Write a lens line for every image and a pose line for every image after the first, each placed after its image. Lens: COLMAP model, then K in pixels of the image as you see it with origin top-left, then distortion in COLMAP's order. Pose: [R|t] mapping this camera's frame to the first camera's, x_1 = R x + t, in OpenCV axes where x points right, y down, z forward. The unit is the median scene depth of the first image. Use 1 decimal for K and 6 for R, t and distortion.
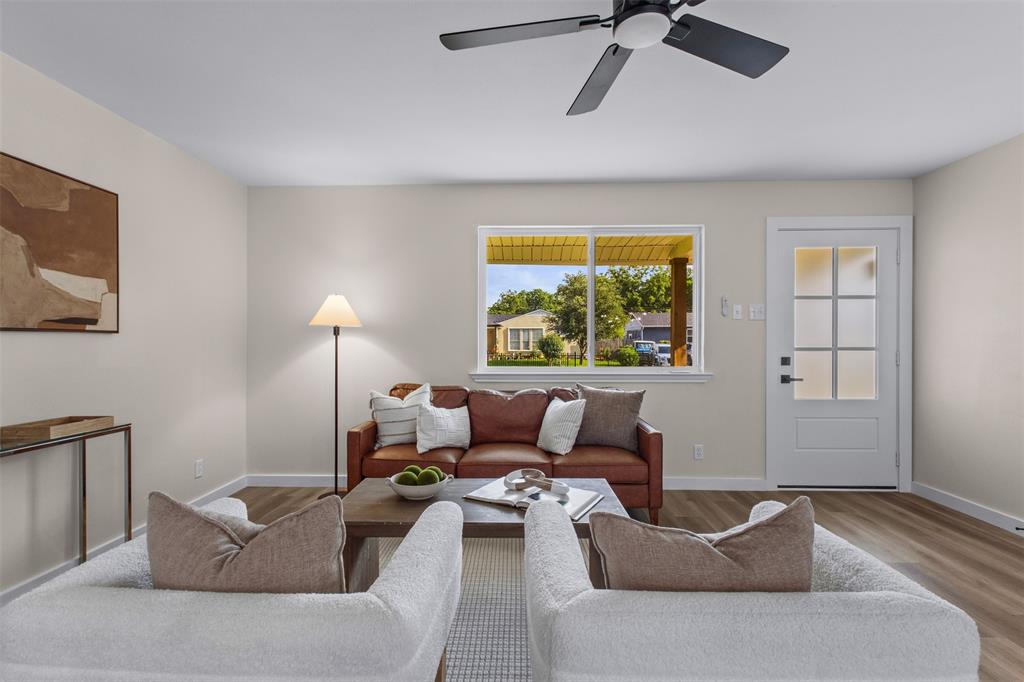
lens RADIAL K [[472.5, 0, 511.4], [0, 472.5, 344.3], [0, 0, 1]] dist [0.001538, 0.000098]
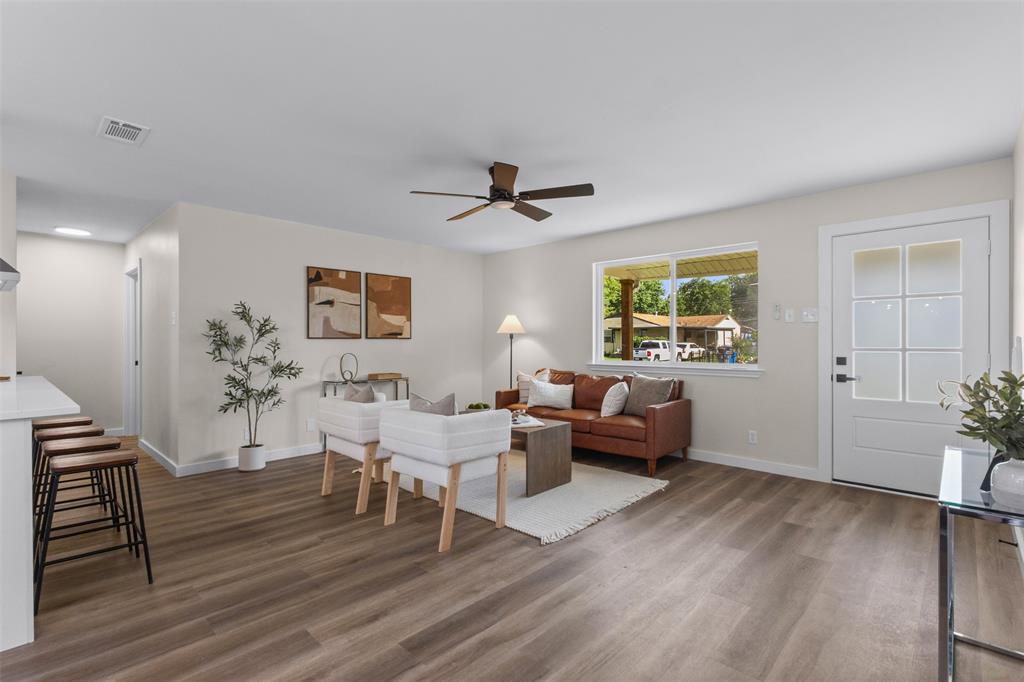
lens RADIAL K [[472.5, 0, 511.4], [0, 472.5, 344.3], [0, 0, 1]] dist [0.001538, 0.000098]
pose [[0.752487, 0.002746, -0.658601, 0.764695], [-0.001913, 0.999996, 0.001984, -0.002321], [0.658604, -0.000233, 0.752490, -0.291512]]
